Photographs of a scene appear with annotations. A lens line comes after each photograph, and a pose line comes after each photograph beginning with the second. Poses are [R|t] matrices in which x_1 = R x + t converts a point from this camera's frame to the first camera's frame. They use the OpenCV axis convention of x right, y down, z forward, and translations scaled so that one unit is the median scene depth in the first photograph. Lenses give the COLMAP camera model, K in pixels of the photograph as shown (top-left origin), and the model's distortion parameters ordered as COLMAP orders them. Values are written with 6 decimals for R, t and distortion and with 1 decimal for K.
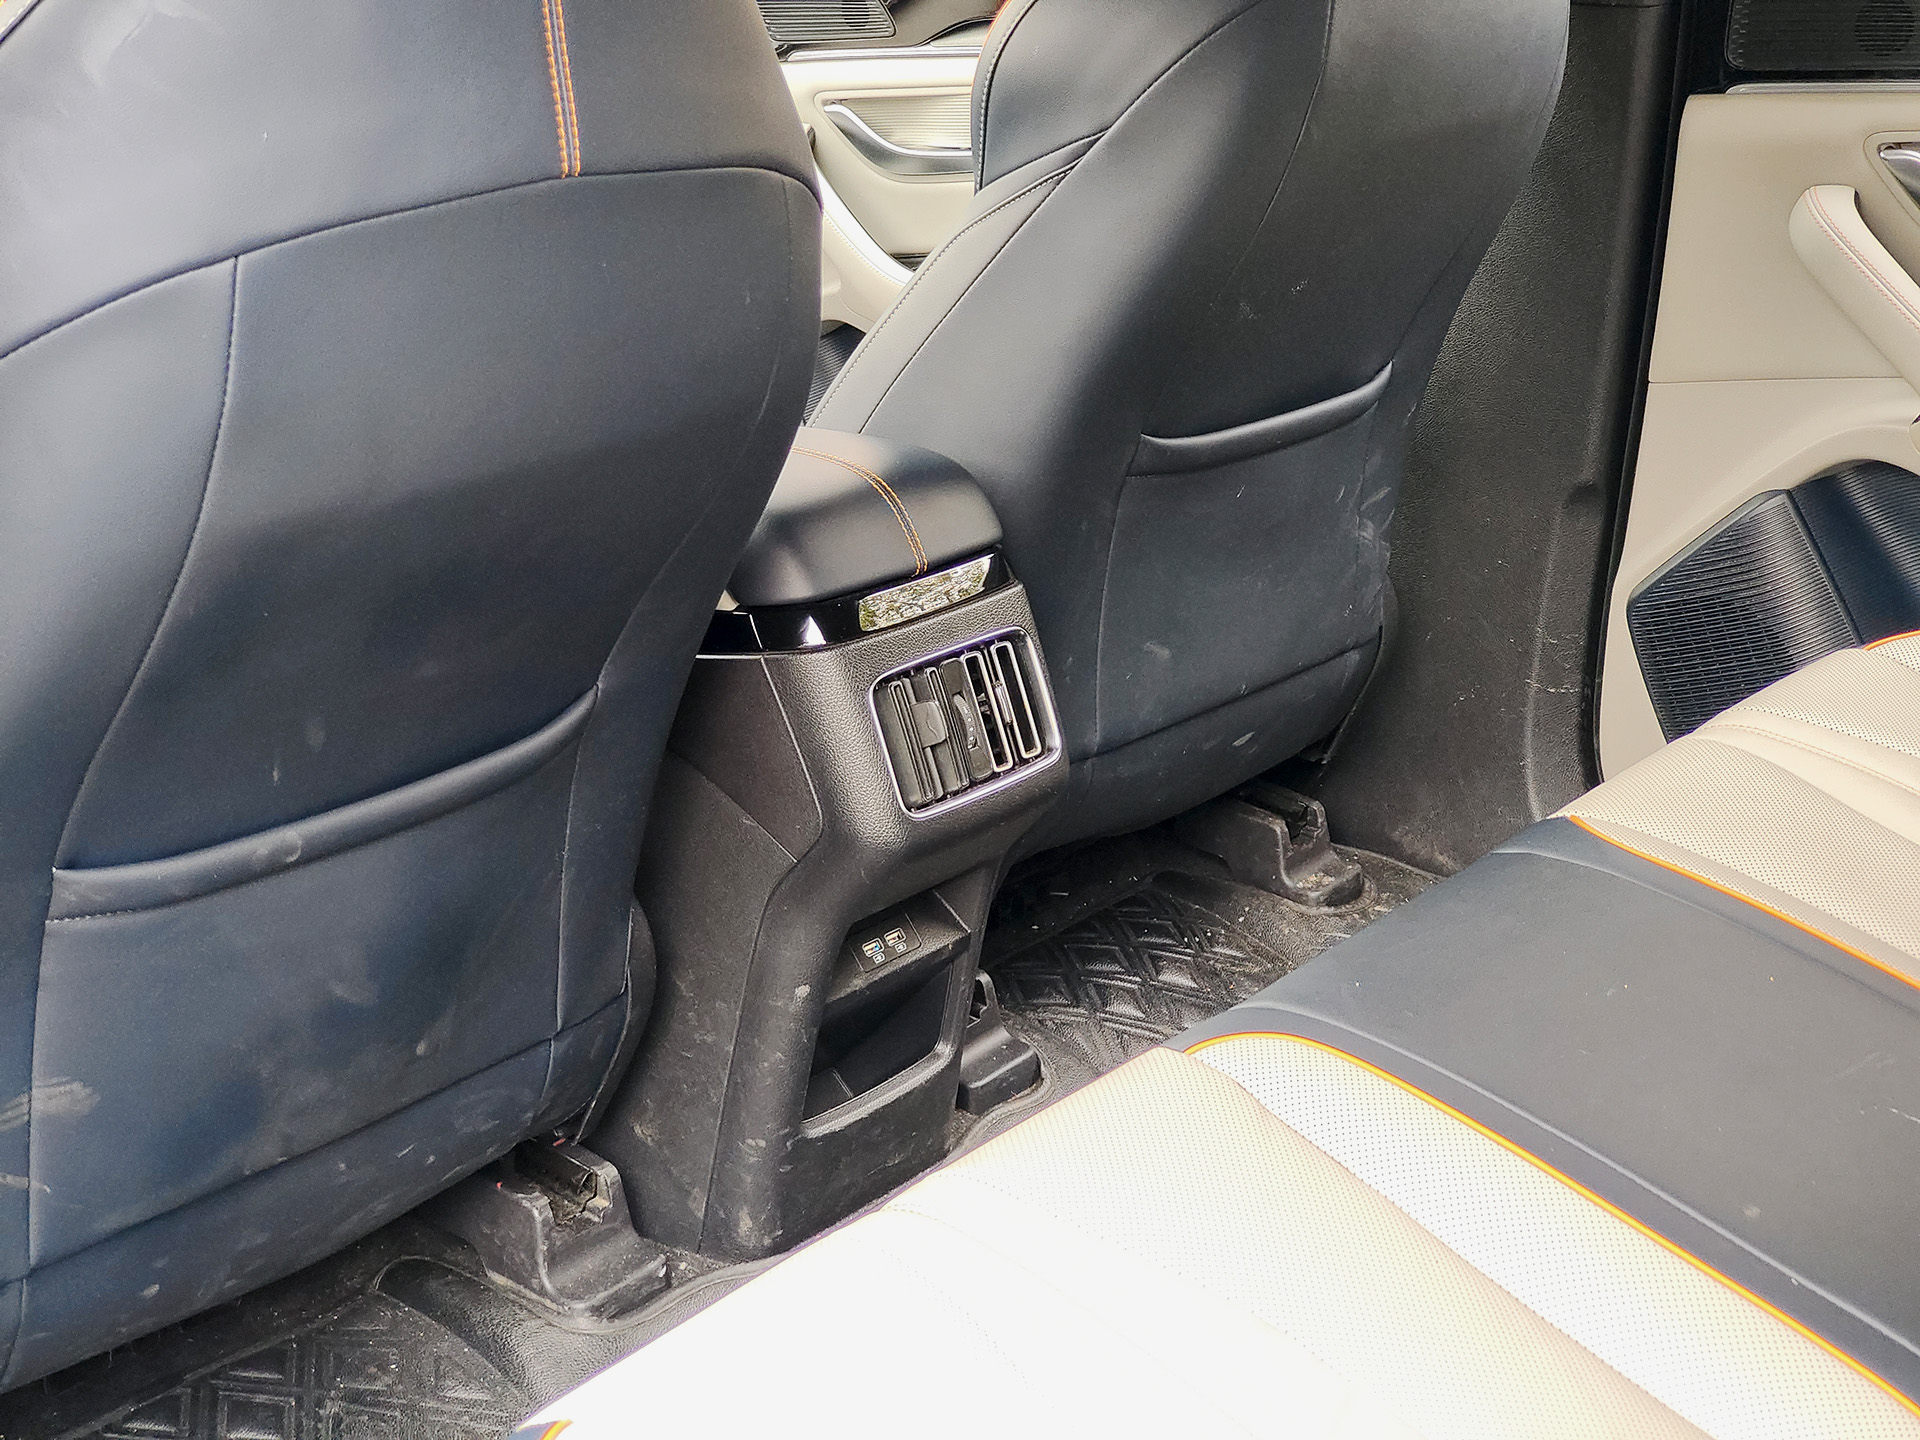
lens RADIAL K [[2571.8, 0, 1051.8], [0, 2571.8, 714.9], [0, 0, 1]] dist [0.138926, -0.398458]
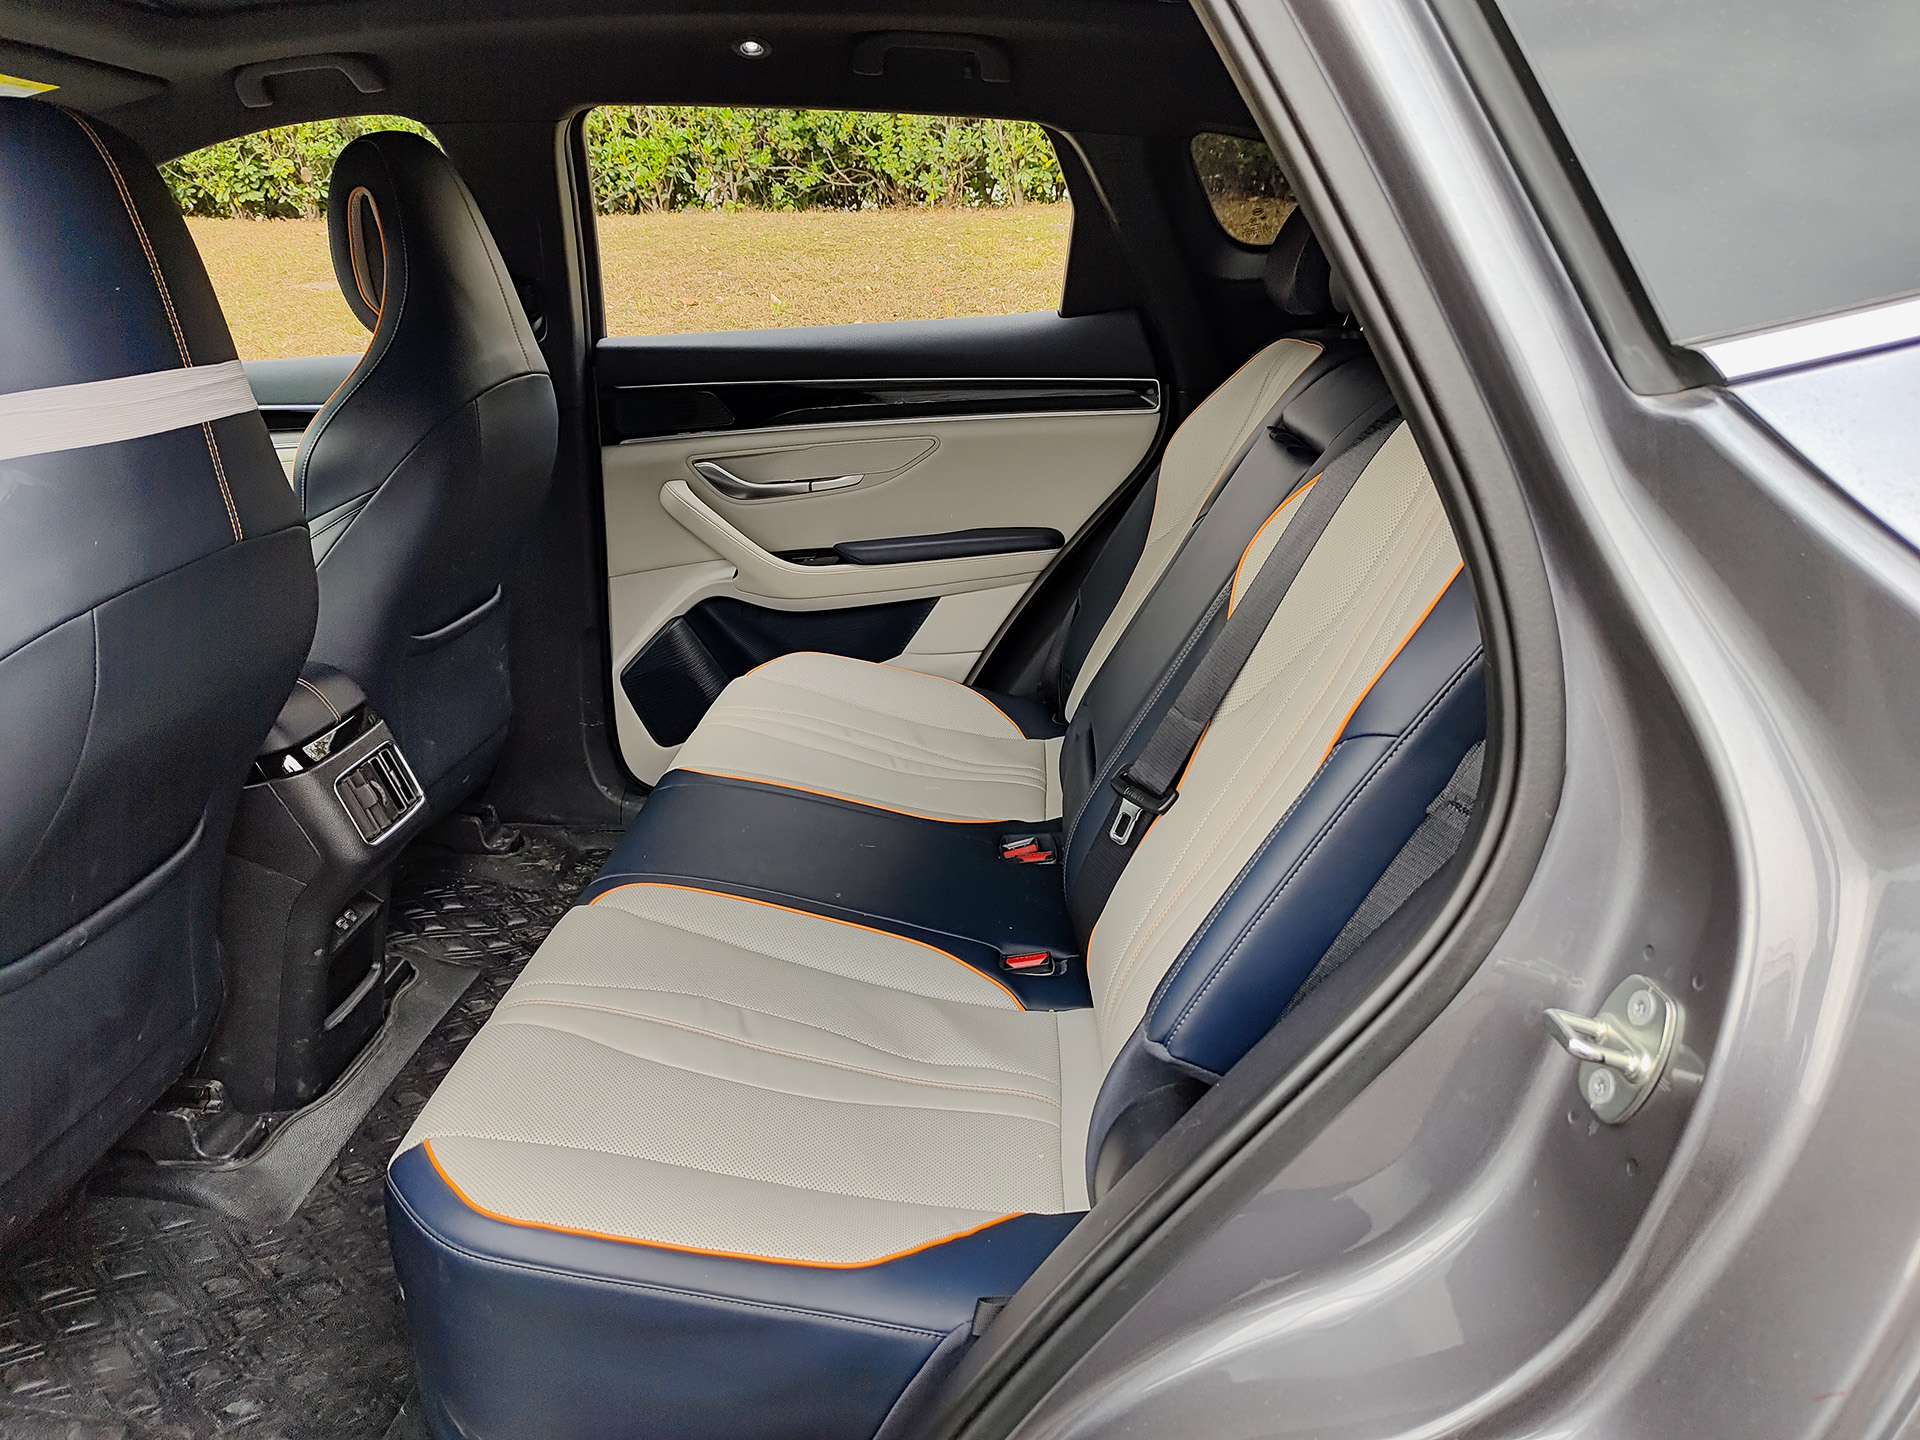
lens RADIAL K [[1306.4, 0, 968.0], [0, 1306.4, 710.0], [0, 0, 1]] dist [0.013906, -0.020109]
pose [[0.791226, -0.203353, 0.576722, -0.232636], [0.214973, 0.975390, 0.048994, -0.010690], [-0.572492, 0.085215, 0.815470, -0.070830]]
